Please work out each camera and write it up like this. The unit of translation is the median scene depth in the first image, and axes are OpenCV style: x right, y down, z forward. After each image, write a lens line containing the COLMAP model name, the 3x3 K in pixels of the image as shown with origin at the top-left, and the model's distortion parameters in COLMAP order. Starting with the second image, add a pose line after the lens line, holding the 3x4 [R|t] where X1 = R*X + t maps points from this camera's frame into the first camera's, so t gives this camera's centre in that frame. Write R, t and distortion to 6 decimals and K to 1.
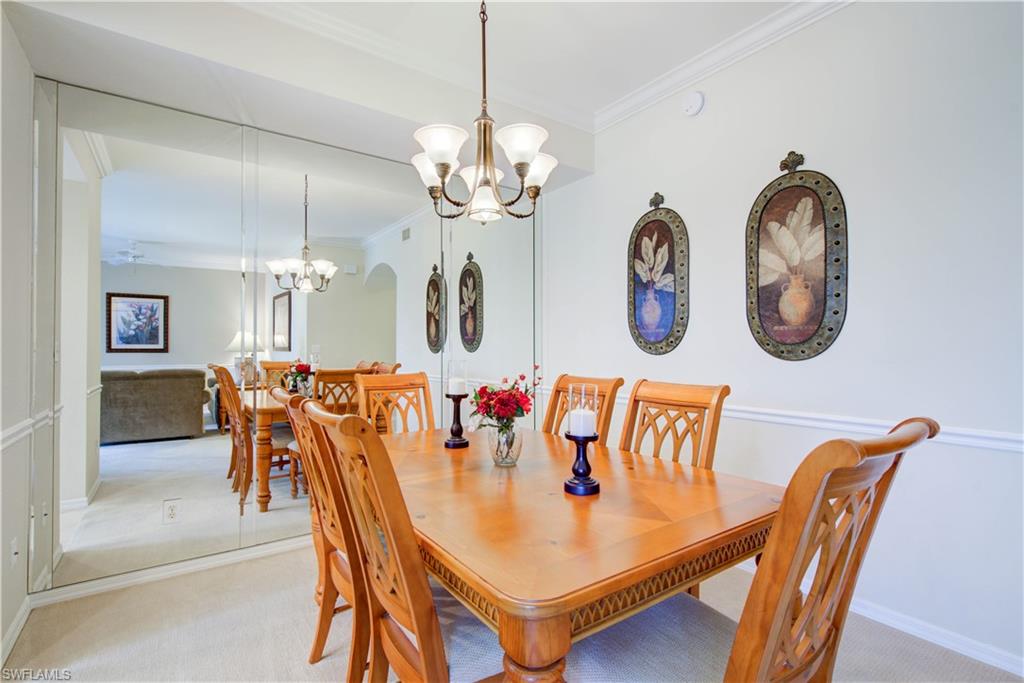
lens RADIAL K [[476.8, 0, 512.0], [0, 476.8, 341.5], [0, 0, 1]] dist [0.001150, -0.000367]
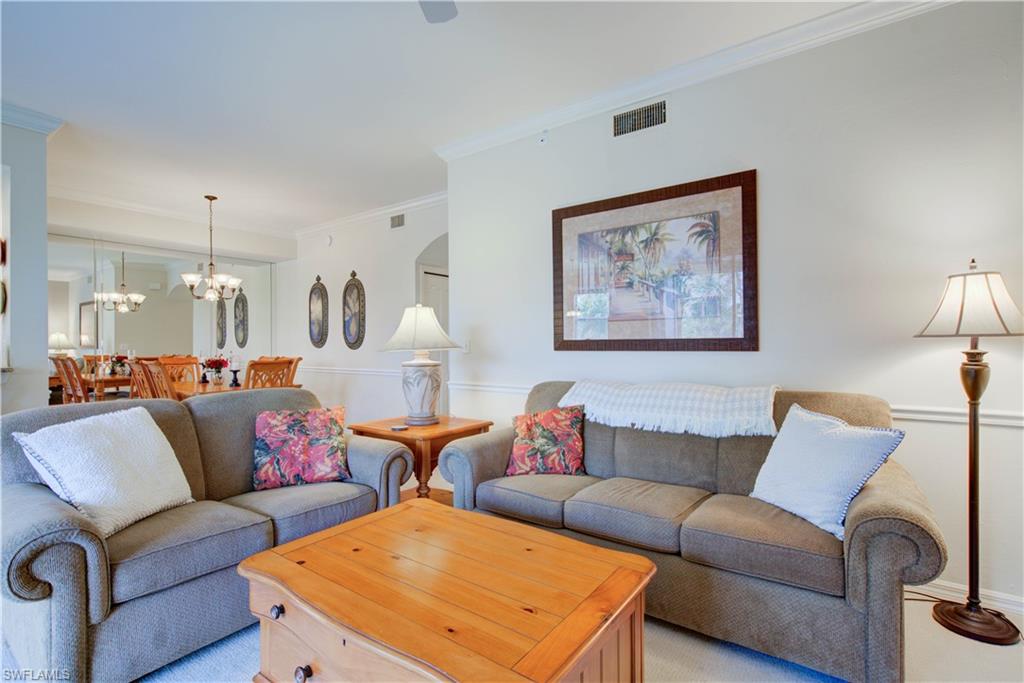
lens RADIAL K [[476.8, 0, 512.0], [0, 476.8, 341.5], [0, 0, 1]] dist [0.001150, -0.000367]
pose [[0.949978, -0.006352, 0.312253, 0.477862], [0.002949, 0.999931, 0.011369, -0.024715], [-0.312304, -0.009880, 0.949931, -1.437719]]
